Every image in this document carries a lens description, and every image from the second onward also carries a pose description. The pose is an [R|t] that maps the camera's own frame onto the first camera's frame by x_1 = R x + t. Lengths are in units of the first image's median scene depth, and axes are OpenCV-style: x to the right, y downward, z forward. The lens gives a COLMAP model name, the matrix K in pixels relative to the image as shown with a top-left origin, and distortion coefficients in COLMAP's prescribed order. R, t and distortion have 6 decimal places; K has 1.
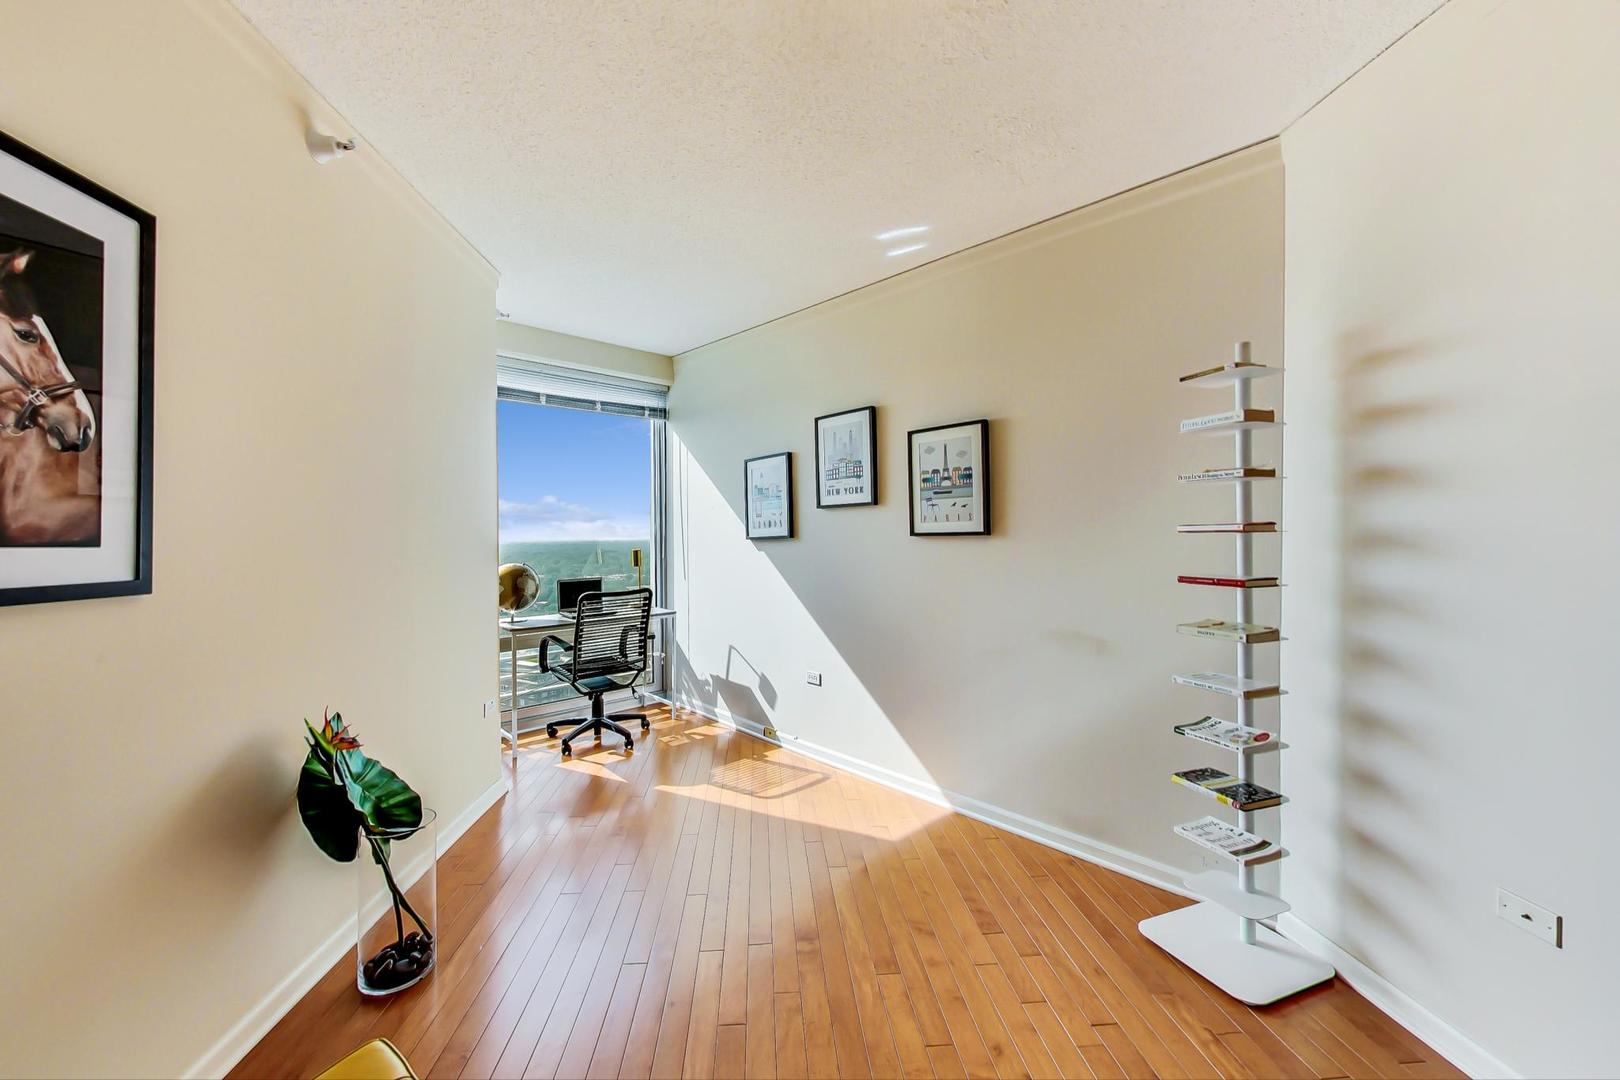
lens RADIAL K [[630.3, 0, 810.0], [0, 630.3, 540.0], [0, 0, 1]] dist [0.000274, -0.000026]
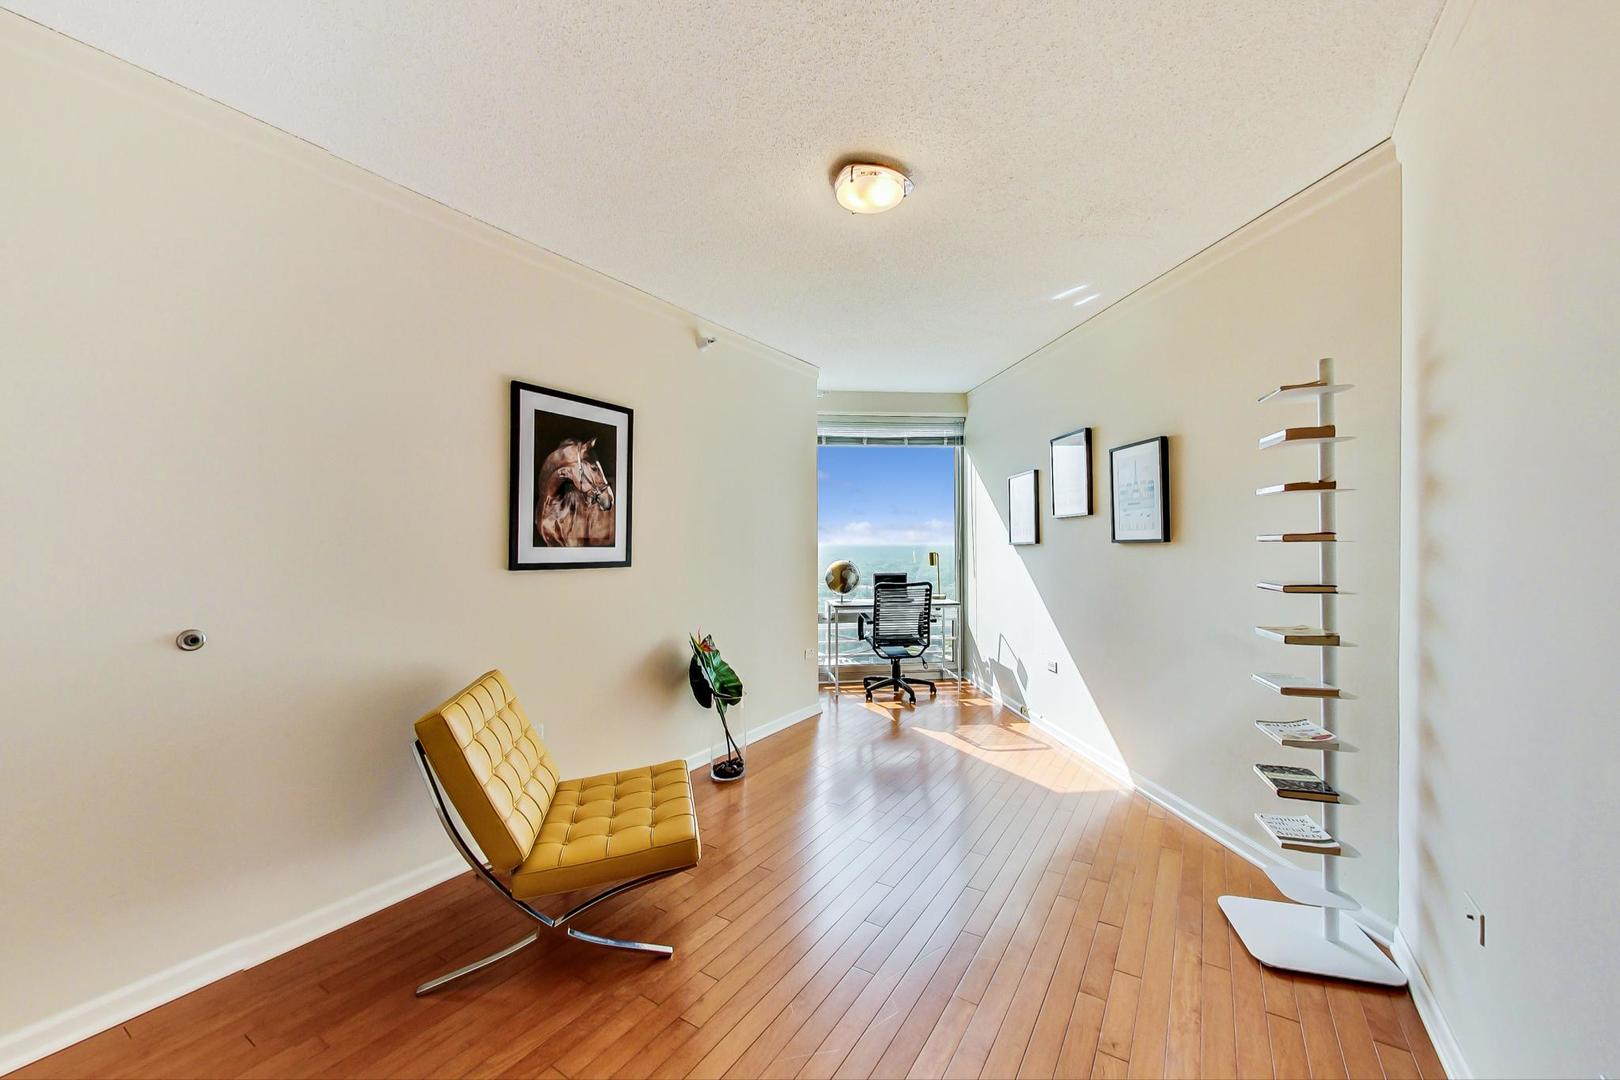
lens RADIAL K [[630.3, 0, 810.0], [0, 630.3, 540.0], [0, 0, 1]] dist [0.000274, -0.000026]
pose [[0.797136, 0.001256, -0.603798, 0.407477], [-0.004178, 0.999985, -0.003435, -0.005084], [0.603785, 0.005261, 0.797130, -0.215876]]
